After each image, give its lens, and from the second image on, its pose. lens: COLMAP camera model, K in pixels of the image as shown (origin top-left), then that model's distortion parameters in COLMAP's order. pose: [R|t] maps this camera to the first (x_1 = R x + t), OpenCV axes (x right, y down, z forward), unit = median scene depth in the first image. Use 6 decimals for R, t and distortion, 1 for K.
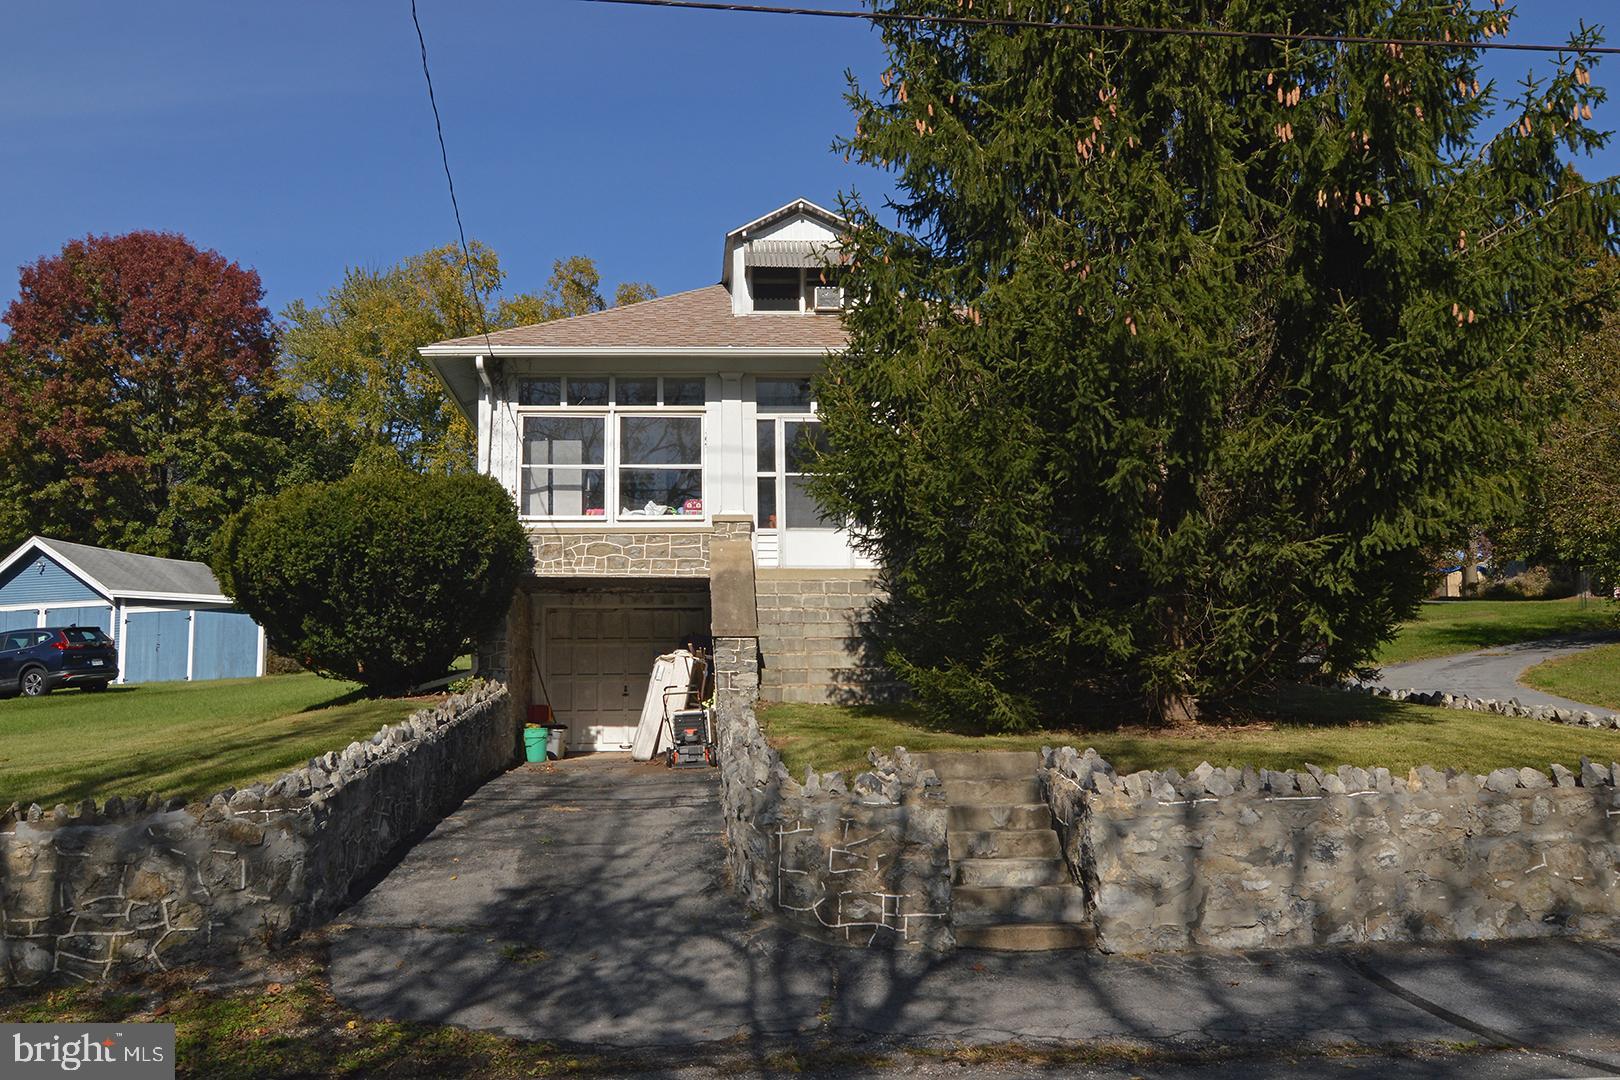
lens RADIAL K [[1354.8, 0, 756.8], [0, 1354.8, 565.8], [0, 0, 1]] dist [-0.003959, -0.010976]
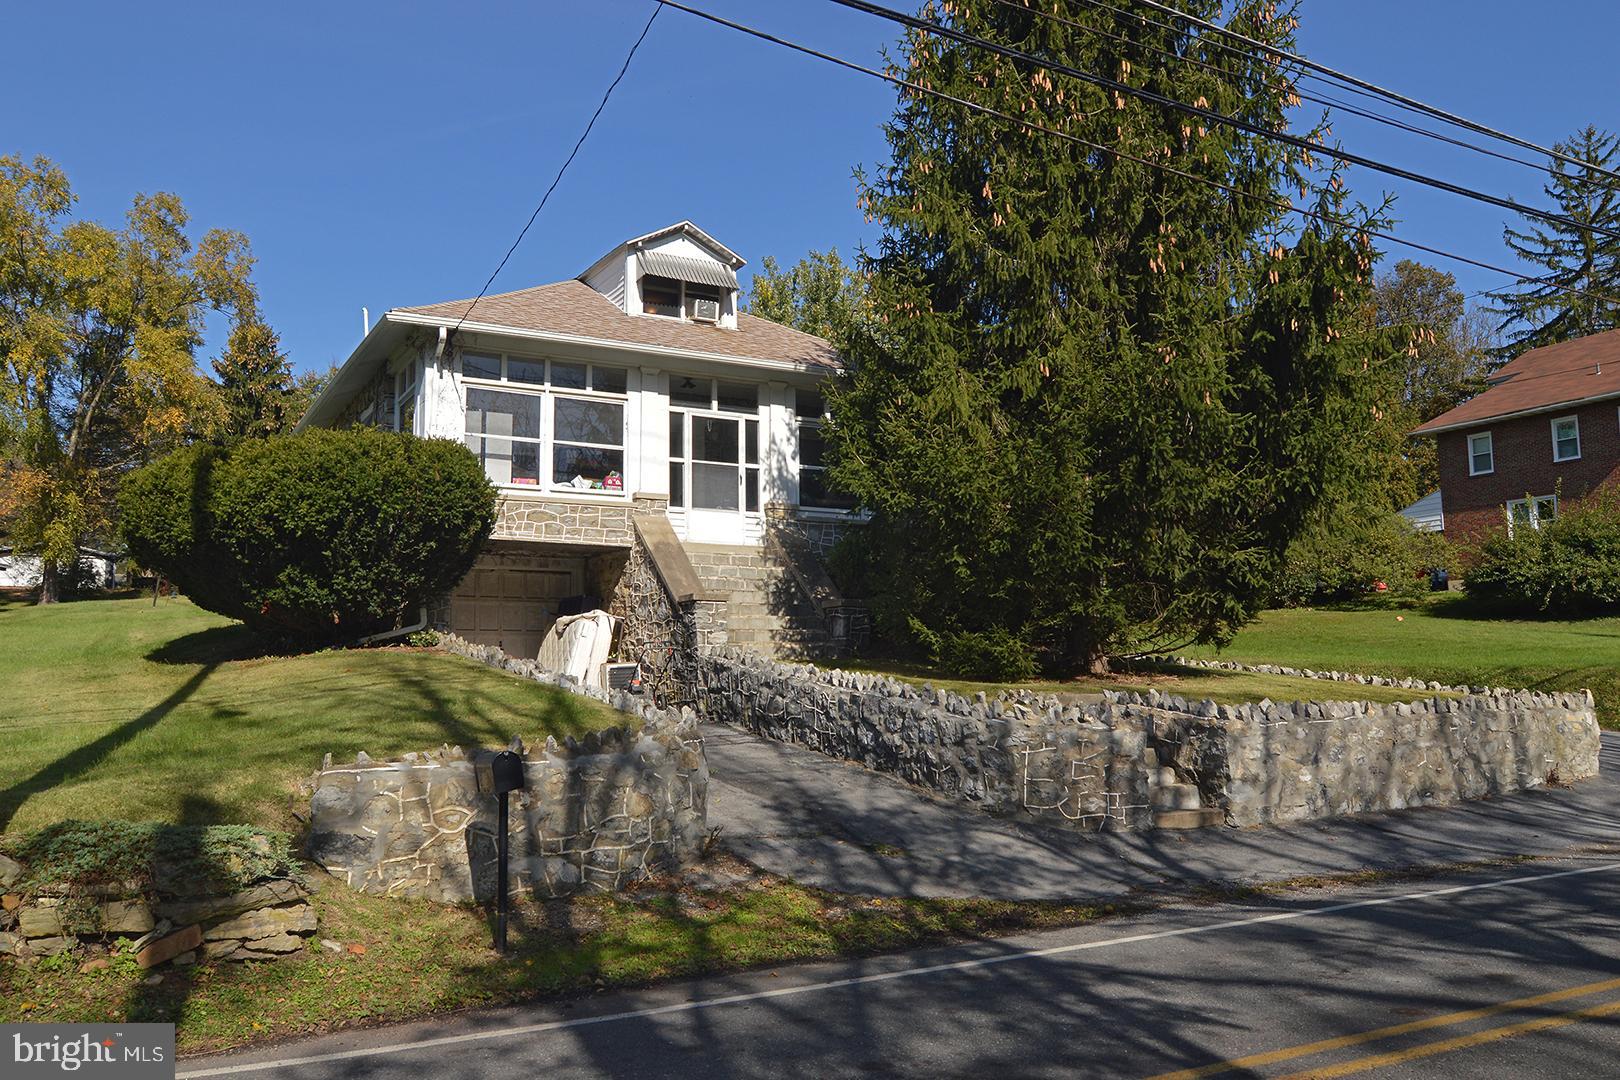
lens RADIAL K [[1273.4, 0, 797.3], [0, 1273.4, 531.2], [0, 0, 1]] dist [-0.005260, -0.003115]
pose [[0.896384, 0.055485, 0.439792, -0.460379], [-0.053420, 0.998426, -0.017083, 0.007636], [-0.440047, -0.008181, 0.897937, -0.020479]]
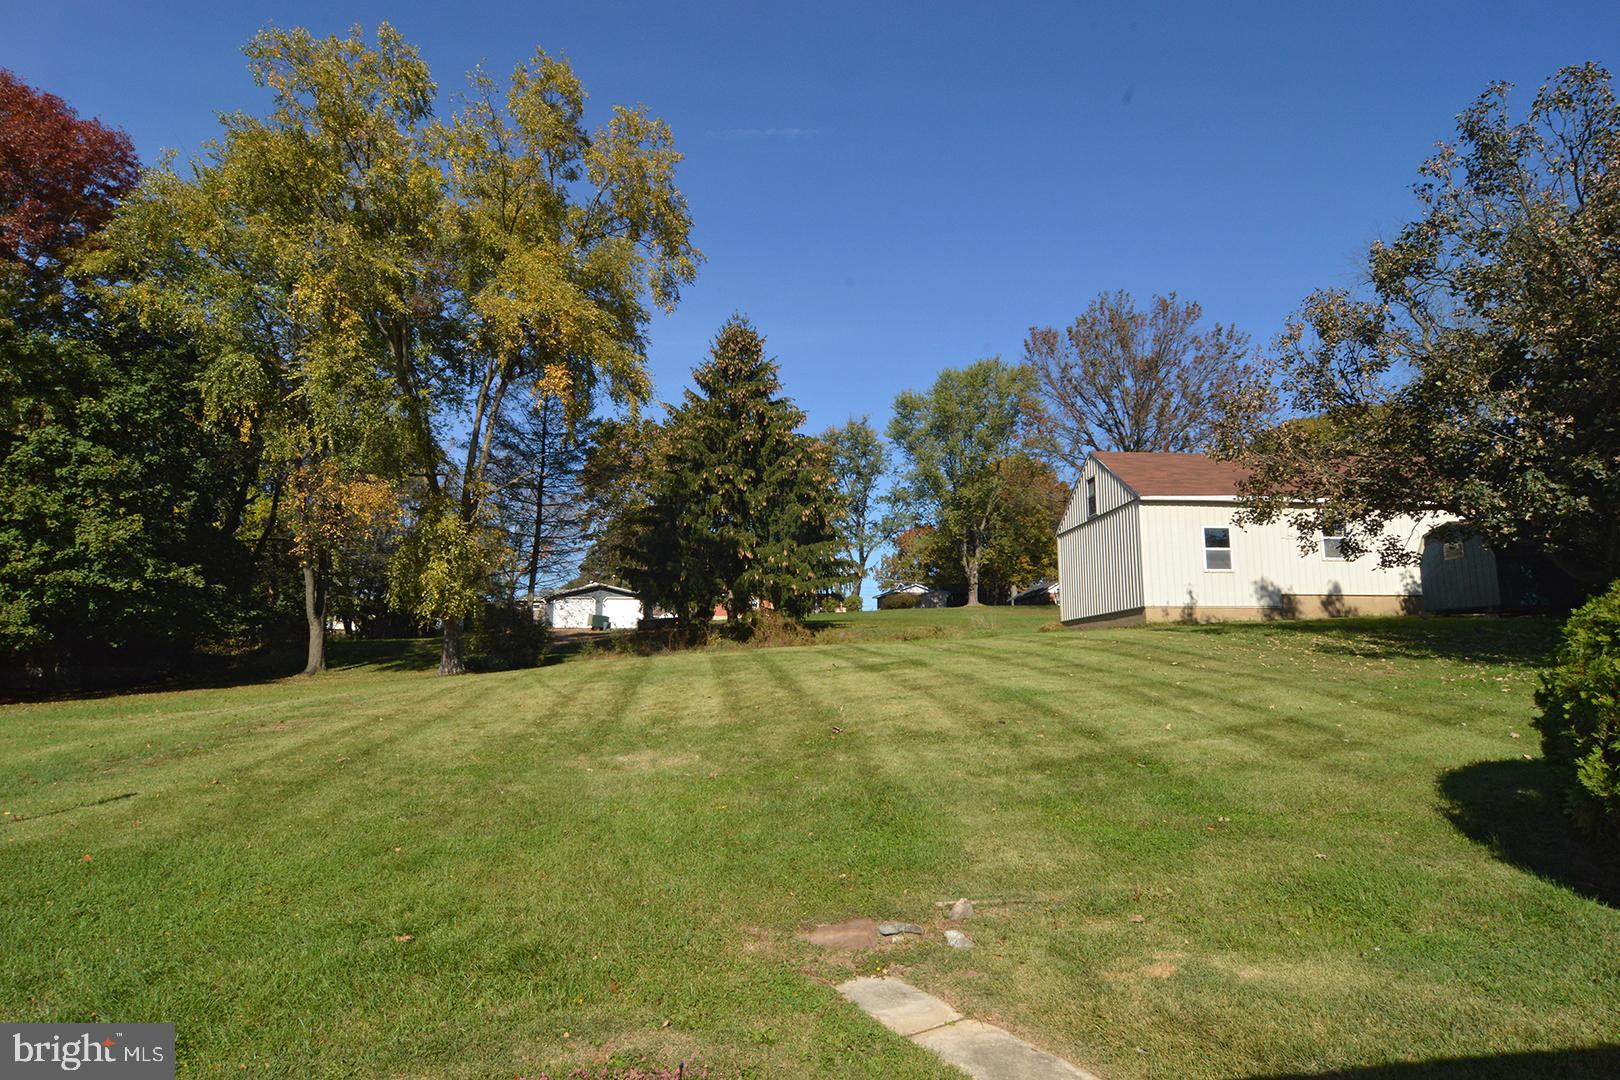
lens RADIAL K [[879.2, 0, 813.8], [0, 879.2, 542.3], [0, 0, 1]] dist [-0.009312, -0.006050]
pose [[0.999039, 0.014496, 0.041368, -0.079042], [-0.013144, 0.999376, -0.032773, 0.059033], [-0.041817, 0.032198, 0.998606, 2.325693]]
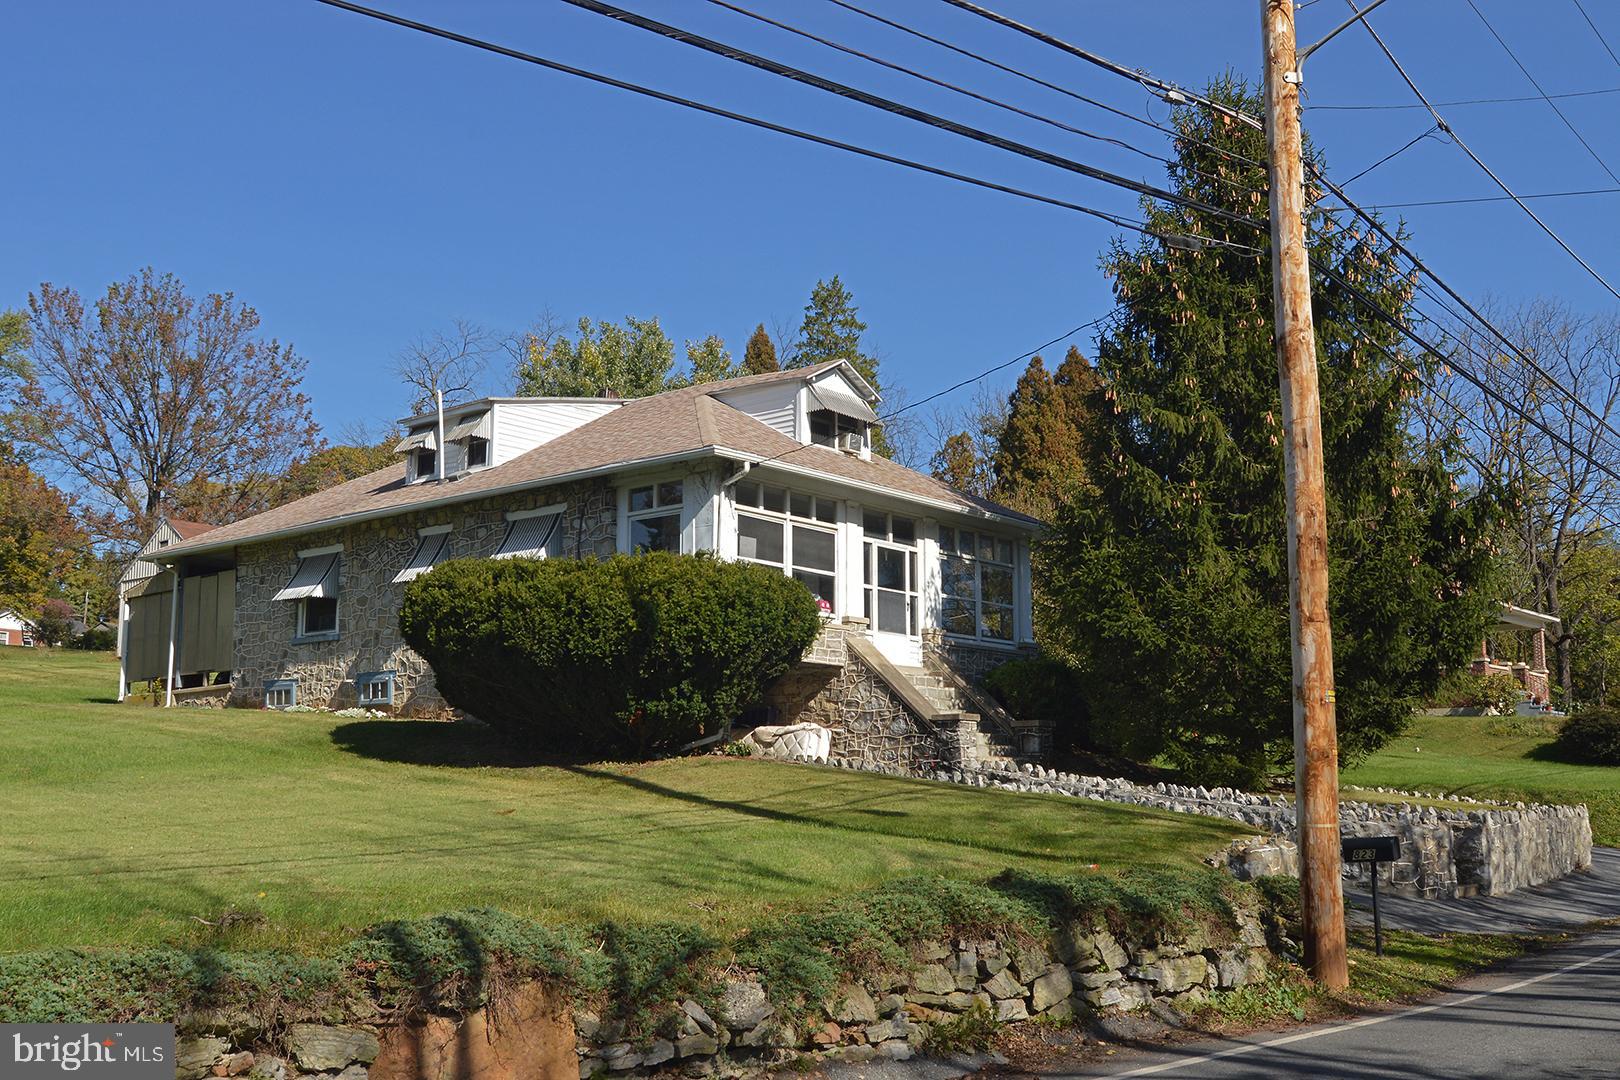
lens RADIAL K [[1578.2, 0, 811.7], [0, 1578.2, 569.9], [0, 0, 1]] dist [0.015094, 0.000000]
pose [[0.666615, 0.114299, 0.736587, -1.369166], [-0.097981, 0.993036, -0.065420, 0.022779], [-0.738934, -0.028562, 0.673172, 0.063183]]
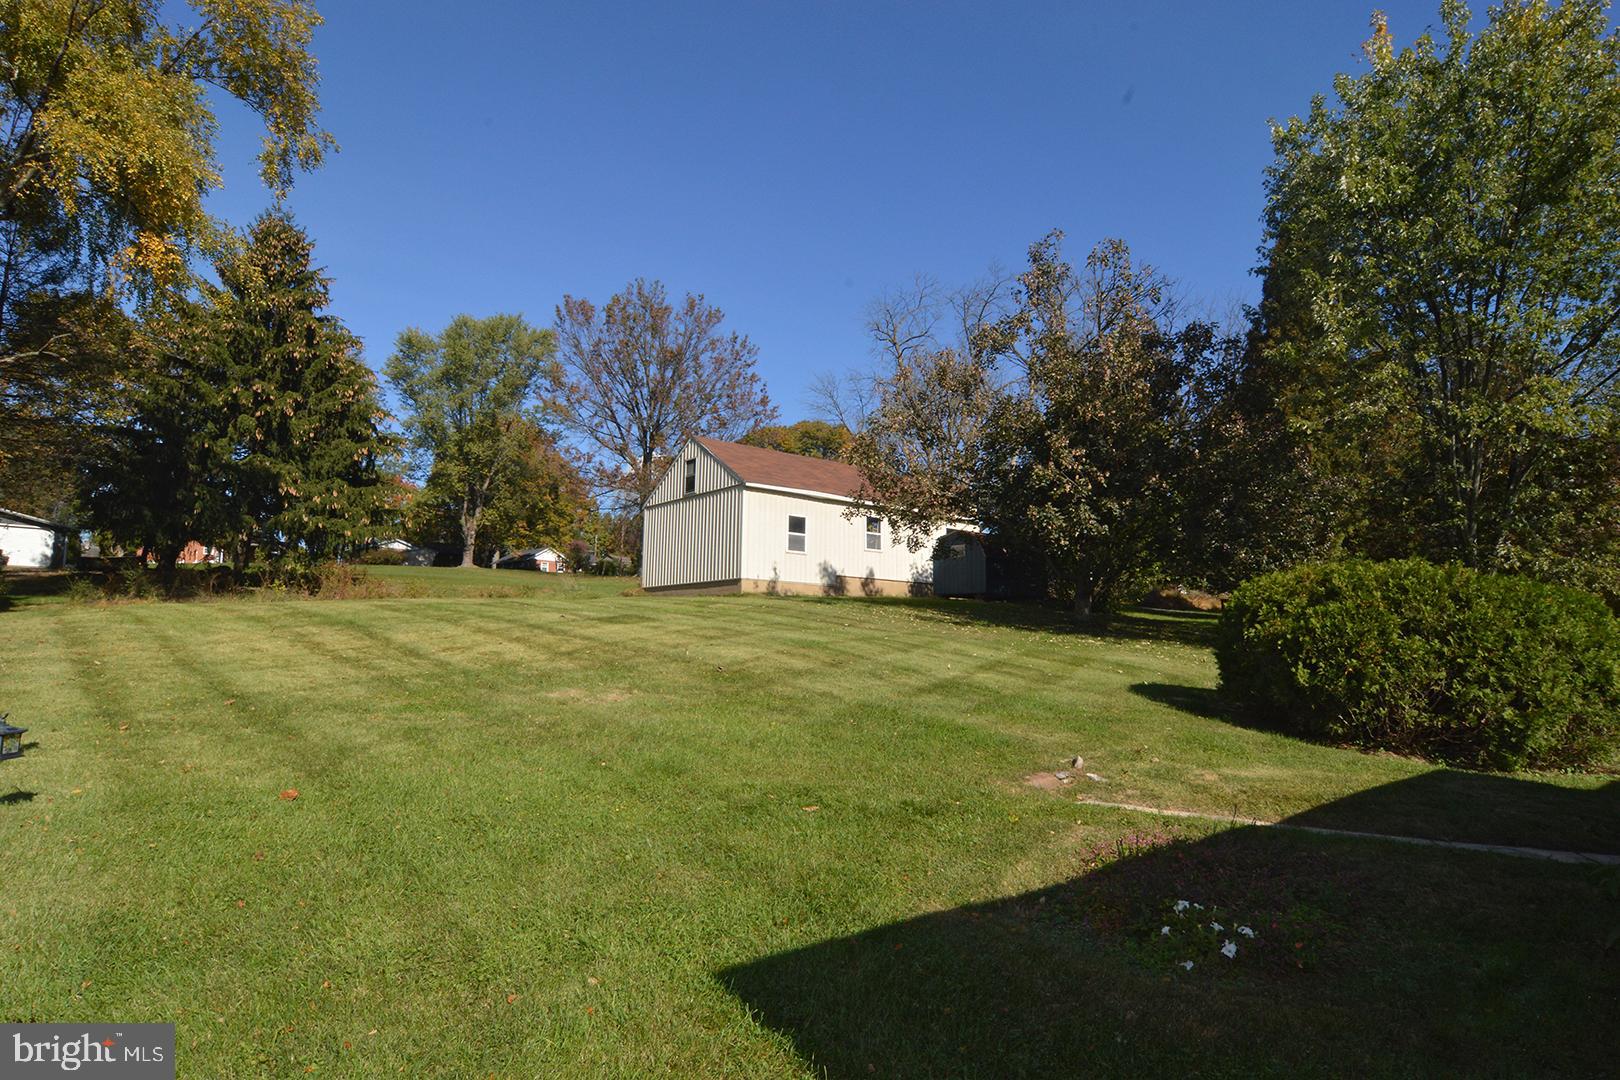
lens RADIAL K [[879.2, 0, 809.7], [0, 879.2, 544.9], [0, 0, 1]] dist [-0.009312, -0.006050]
pose [[0.792001, 0.092094, 0.603533, -0.444823], [-0.094451, 0.995138, -0.027904, 0.085822], [-0.603169, -0.034904, 0.796849, 2.350324]]
